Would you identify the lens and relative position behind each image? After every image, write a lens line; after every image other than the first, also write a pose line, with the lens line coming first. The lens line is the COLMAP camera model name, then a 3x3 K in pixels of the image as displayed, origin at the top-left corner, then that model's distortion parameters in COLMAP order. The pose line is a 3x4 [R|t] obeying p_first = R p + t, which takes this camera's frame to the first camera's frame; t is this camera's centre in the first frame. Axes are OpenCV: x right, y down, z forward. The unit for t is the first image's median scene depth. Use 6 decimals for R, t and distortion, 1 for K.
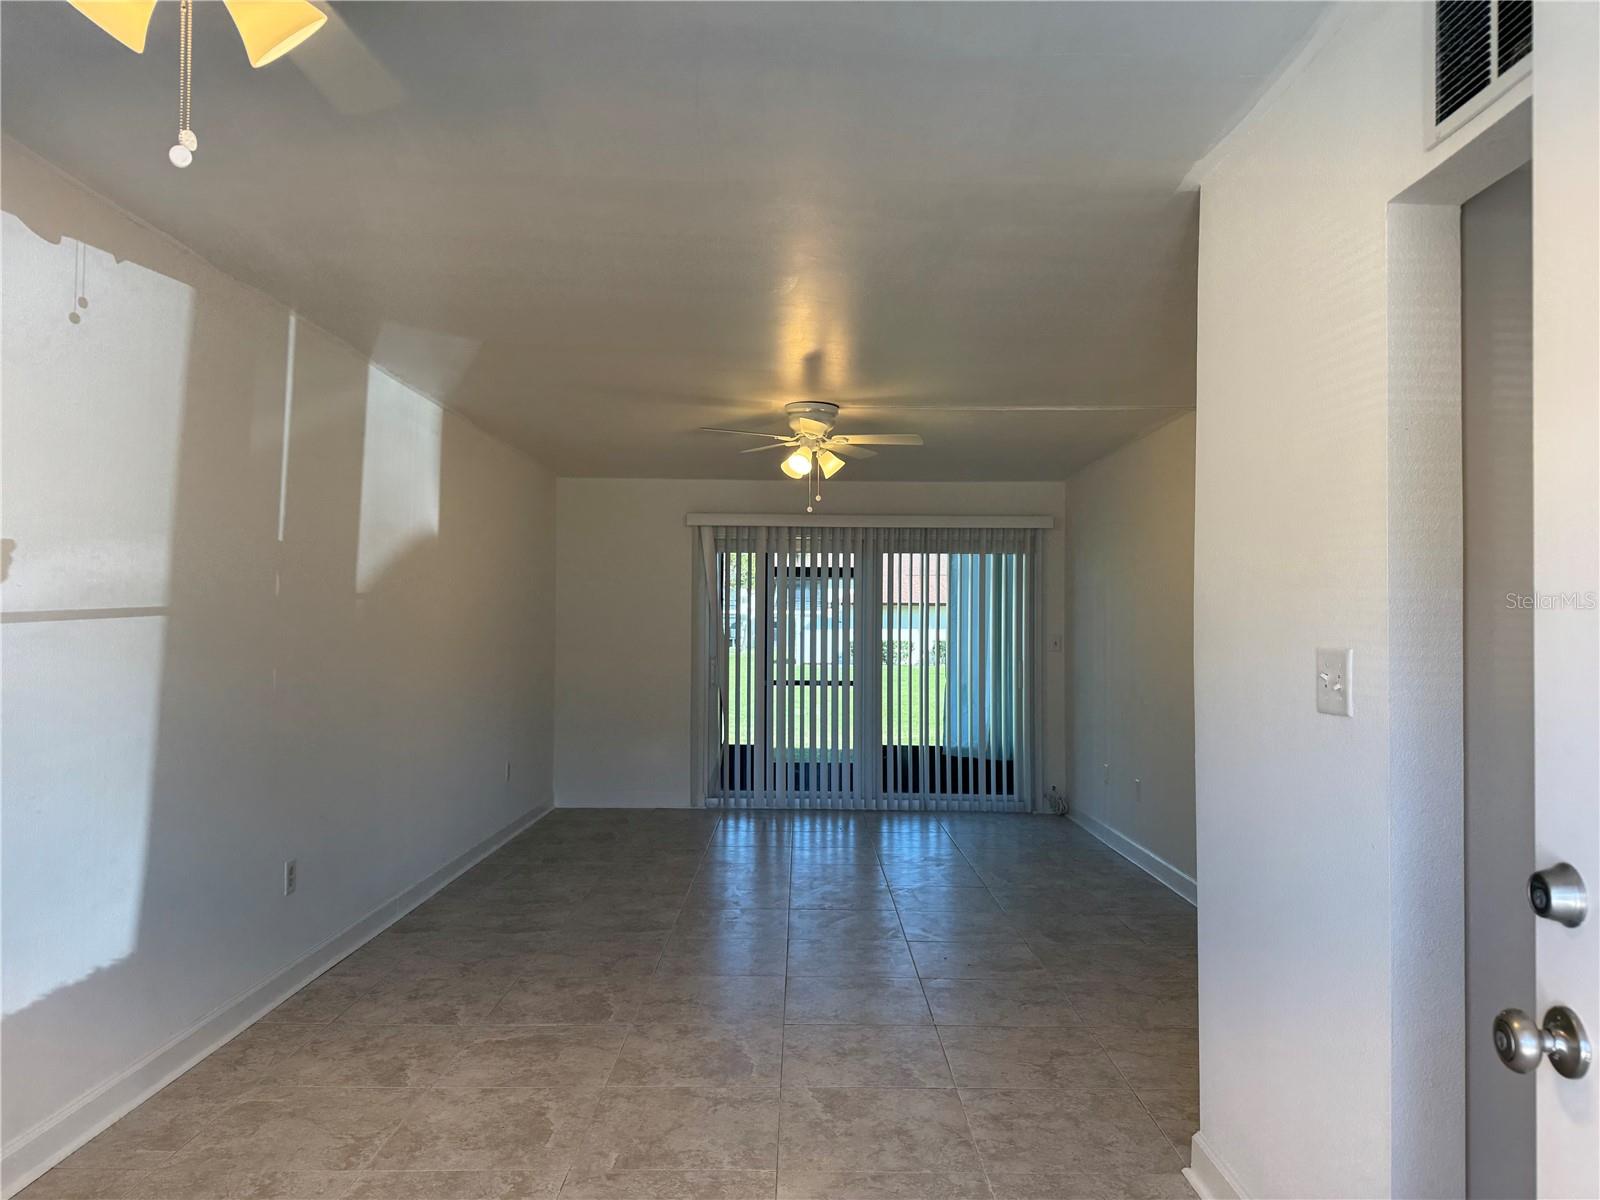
lens RADIAL K [[1128.9, 0, 799.5], [0, 1128.9, 596.1], [0, 0, 1]] dist [-0.055219, -0.005572]
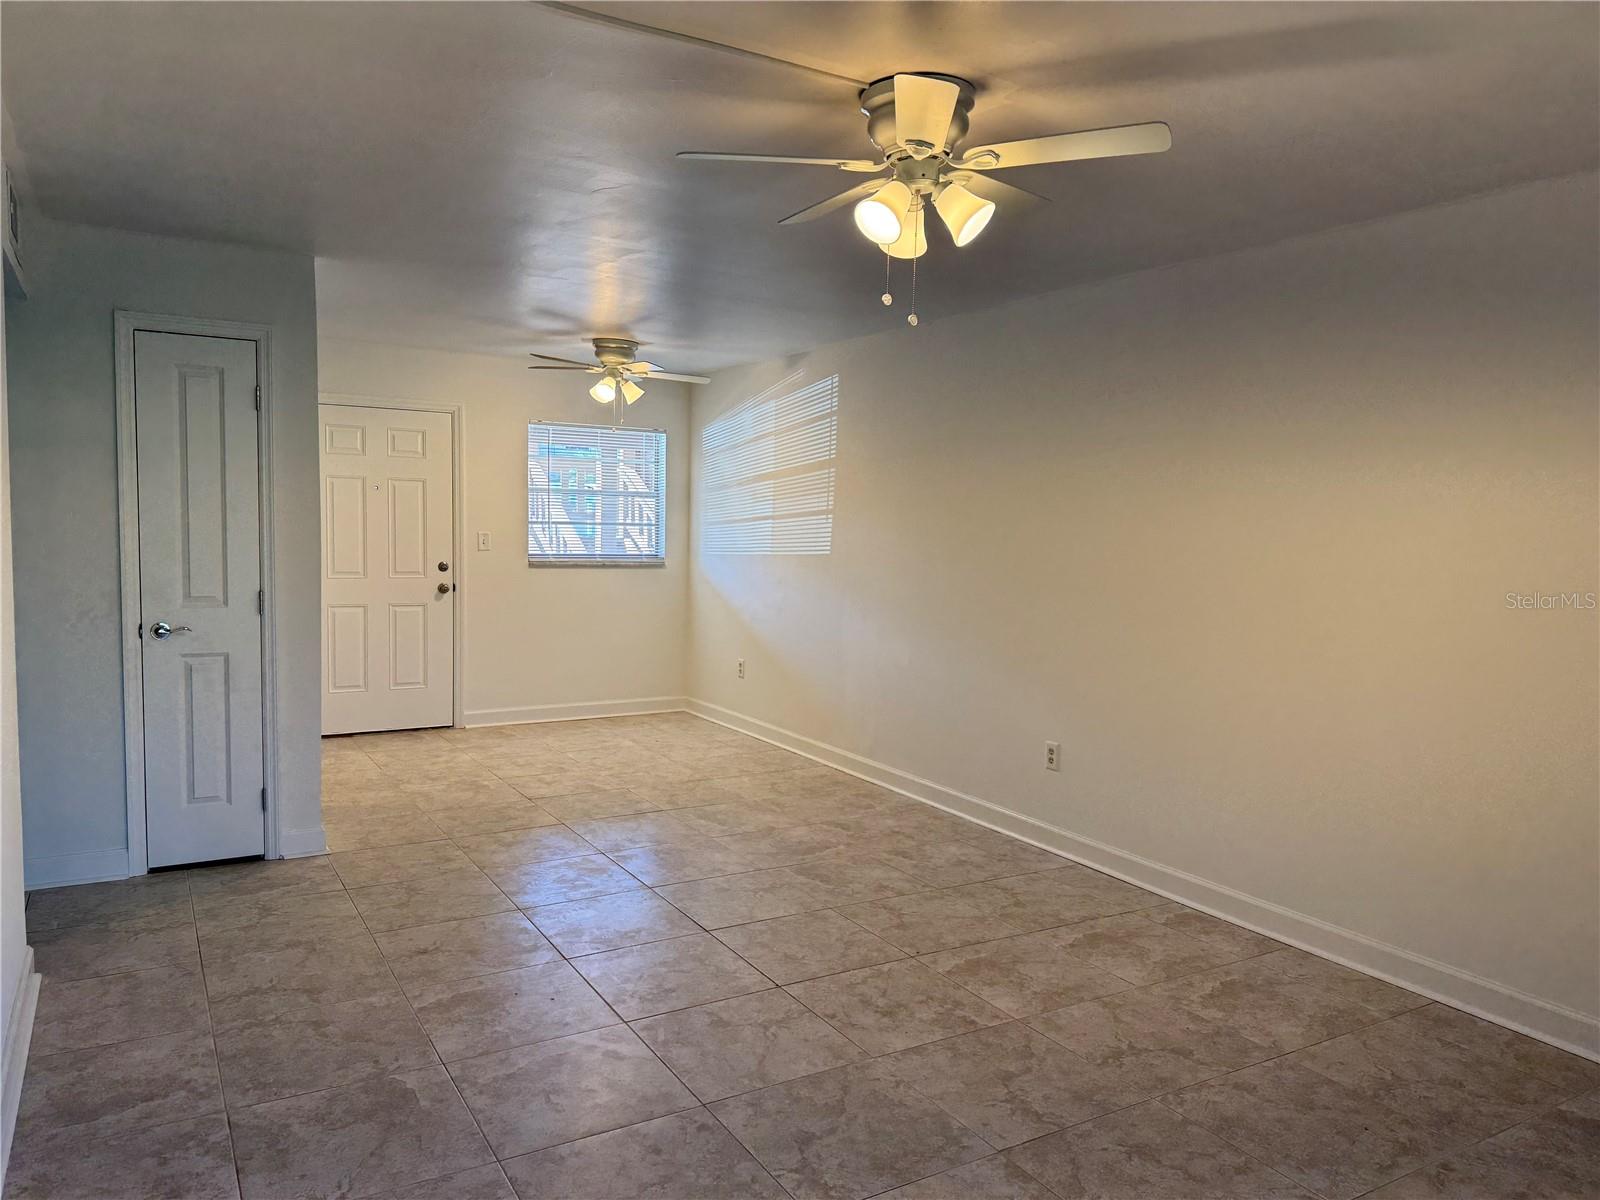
lens RADIAL K [[1128.9, 0, 800.4], [0, 1128.9, 601.7], [0, 0, 1]] dist [-0.055219, -0.005572]
pose [[-0.858048, 0.008517, -0.513499, 0.417861], [-0.023163, 0.998203, 0.055260, 0.023575], [0.513047, 0.059310, -0.856309, 1.942177]]
